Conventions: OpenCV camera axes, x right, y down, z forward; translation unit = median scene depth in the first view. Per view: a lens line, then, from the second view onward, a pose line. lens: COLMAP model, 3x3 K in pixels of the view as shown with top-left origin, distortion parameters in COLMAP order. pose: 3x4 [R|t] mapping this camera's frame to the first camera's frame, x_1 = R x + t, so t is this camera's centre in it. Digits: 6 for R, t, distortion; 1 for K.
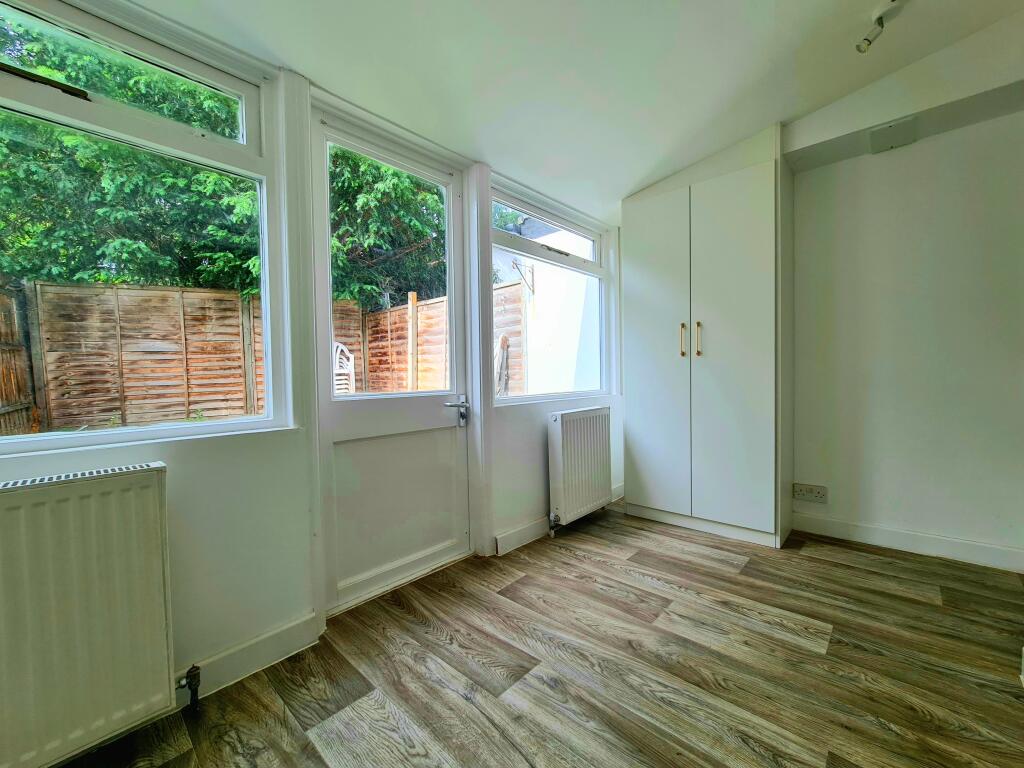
lens RADIAL K [[423.0, 0, 512.0], [0, 423.0, 384.0], [0, 0, 1]] dist [-0.000761, 0.000646]
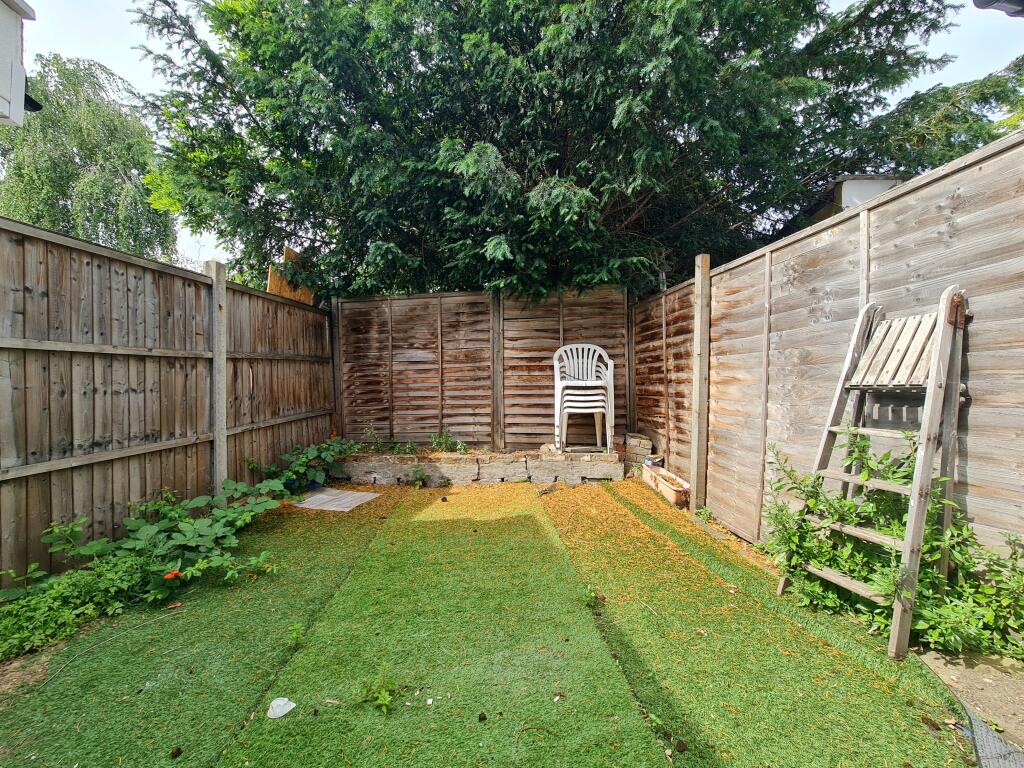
lens RADIAL K [[423.0, 0, 512.0], [0, 423.0, 384.0], [0, 0, 1]] dist [-0.000761, 0.000646]
pose [[0.803376, 0.007338, -0.595427, -0.089821], [-0.028346, 0.999262, -0.025931, -0.005732], [0.594797, 0.037710, 0.802991, 0.344559]]
